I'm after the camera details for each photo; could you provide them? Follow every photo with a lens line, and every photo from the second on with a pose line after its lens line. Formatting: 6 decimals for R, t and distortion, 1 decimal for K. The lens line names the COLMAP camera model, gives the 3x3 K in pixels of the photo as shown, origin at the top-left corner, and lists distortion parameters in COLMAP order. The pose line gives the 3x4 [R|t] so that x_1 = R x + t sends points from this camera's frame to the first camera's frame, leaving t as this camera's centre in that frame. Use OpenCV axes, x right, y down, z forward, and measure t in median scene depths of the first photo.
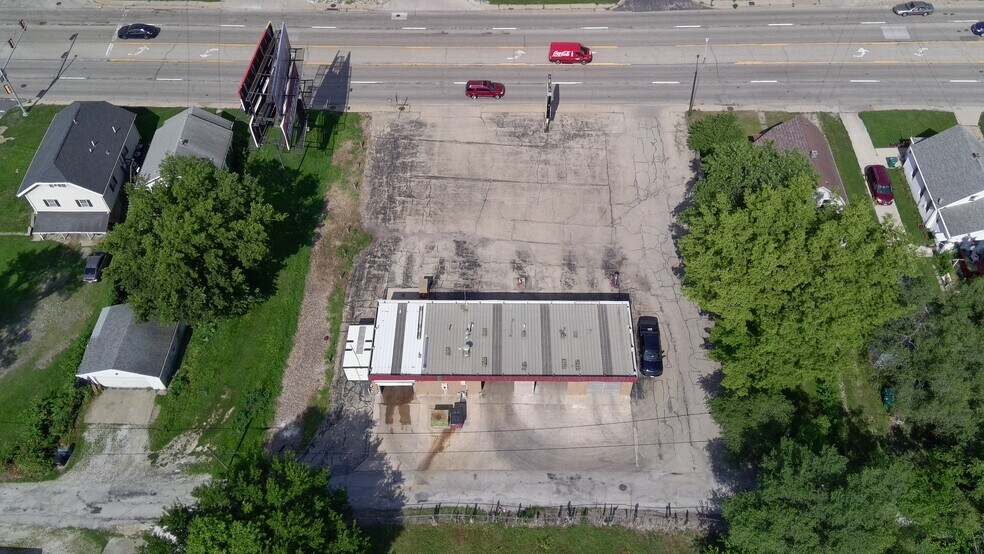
lens RADIAL K [[814.3, 0, 493.8], [0, 814.3, 268.2], [0, 0, 1]] dist [0.133361, -0.209087]
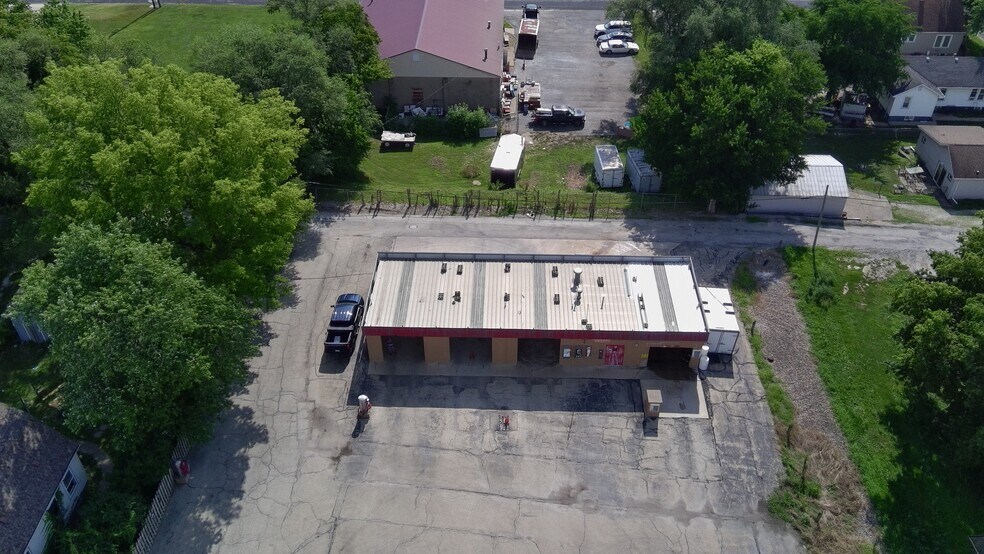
lens RADIAL K [[814.3, 0, 493.8], [0, 814.3, 268.2], [0, 0, 1]] dist [0.133361, -0.209087]
pose [[-0.999841, -0.003329, 0.017544, 0.034261], [0.017625, -0.026049, 0.999505, -0.680992], [-0.002870, 0.999655, 0.026103, 0.923111]]
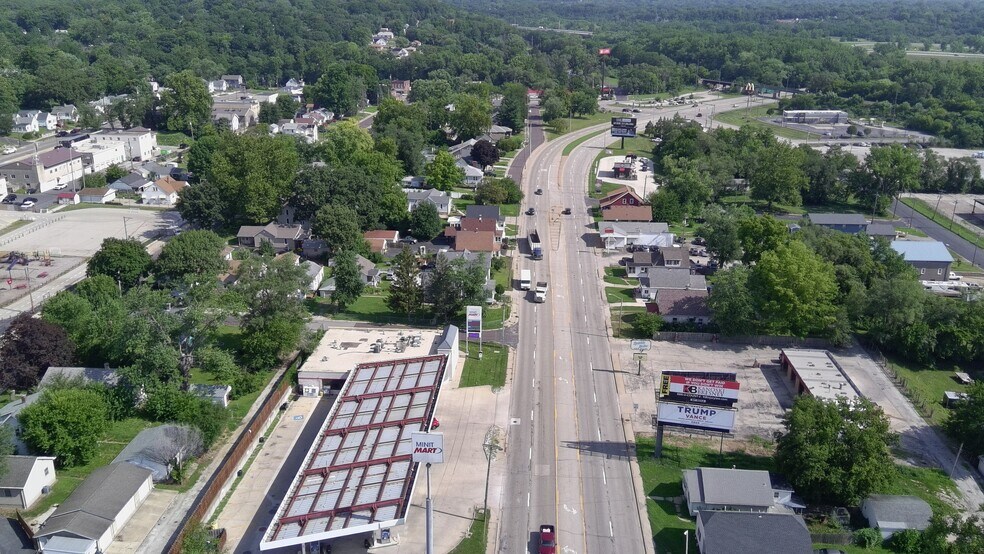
lens RADIAL K [[814.3, 0, 493.8], [0, 814.3, 268.2], [0, 0, 1]] dist [0.133361, -0.209087]
pose [[0.051082, -0.311216, 0.948965, -1.708071], [0.782591, 0.602787, 0.155560, -0.934503], [-0.620437, 0.734705, 0.274346, 0.734632]]
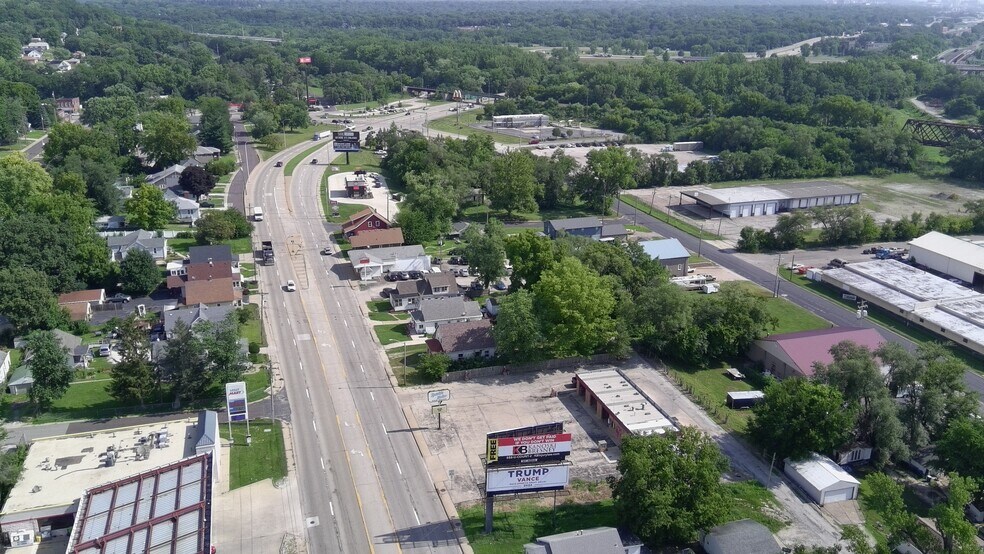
lens RADIAL K [[814.3, 0, 493.8], [0, 814.3, 268.2], [0, 0, 1]] dist [0.133361, -0.209087]
pose [[-0.310576, -0.289640, 0.905346, -1.425279], [0.746783, 0.514922, 0.420916, -1.026316], [-0.588097, 0.806824, 0.056376, 0.802059]]
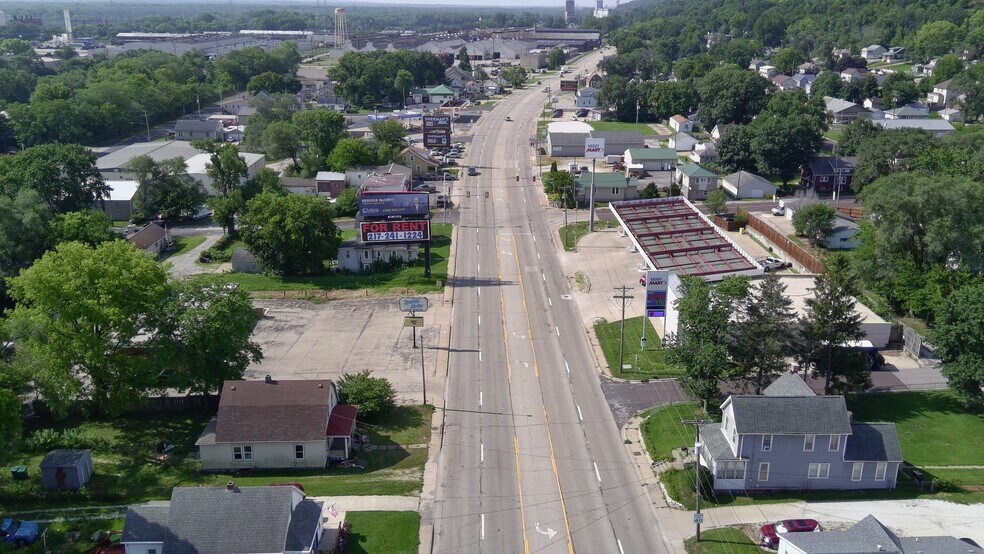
lens RADIAL K [[814.3, 0, 493.8], [0, 814.3, 268.2], [0, 0, 1]] dist [0.133361, -0.209087]
pose [[0.035304, 0.312170, -0.949370, 1.356678], [-0.791168, 0.589119, 0.164291, -0.620412], [0.610578, 0.745312, 0.267777, 0.852589]]
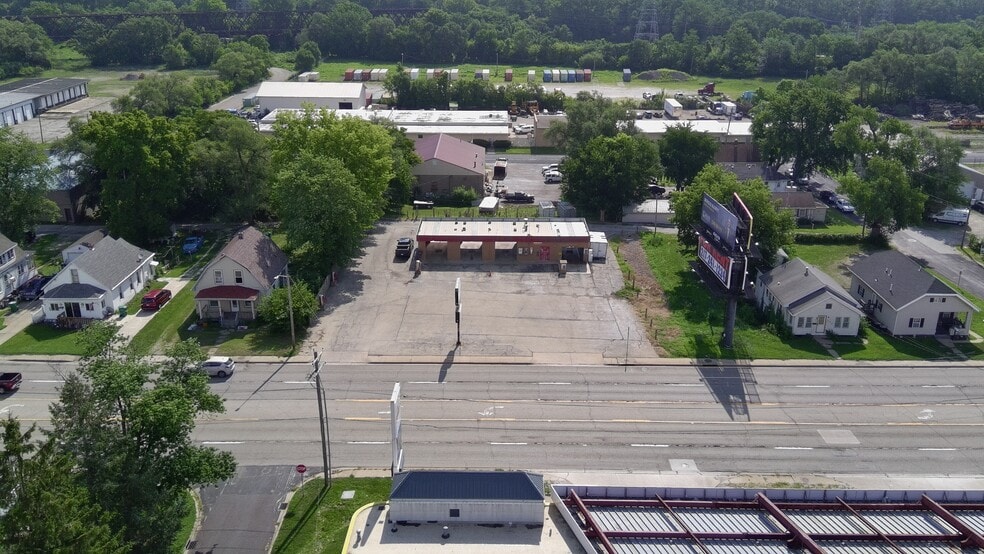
lens RADIAL K [[814.3, 0, 493.8], [0, 814.3, 268.2], [0, 0, 1]] dist [0.133361, -0.209087]
pose [[-0.999941, 0.004421, -0.009878, 0.042569], [-0.008132, 0.295321, 0.955363, -1.315078], [0.007141, 0.955388, -0.295268, 1.474473]]
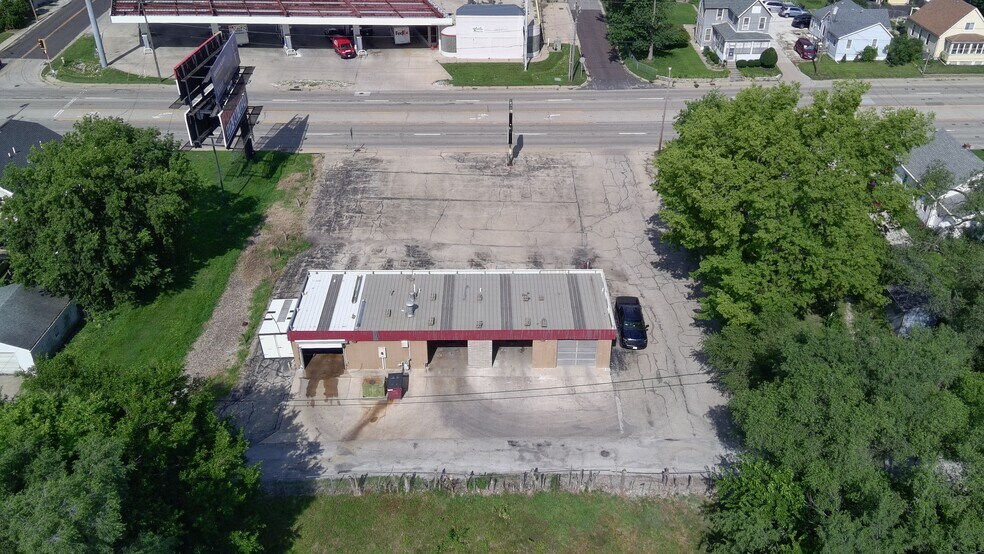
lens RADIAL K [[814.3, 0, 493.8], [0, 814.3, 268.2], [0, 0, 1]] dist [0.133361, -0.209087]
pose [[0.999804, -0.003893, 0.019406, 0.033955], [0.010267, 0.940246, -0.340341, 0.328531], [-0.016922, 0.340474, 0.940102, 0.192878]]
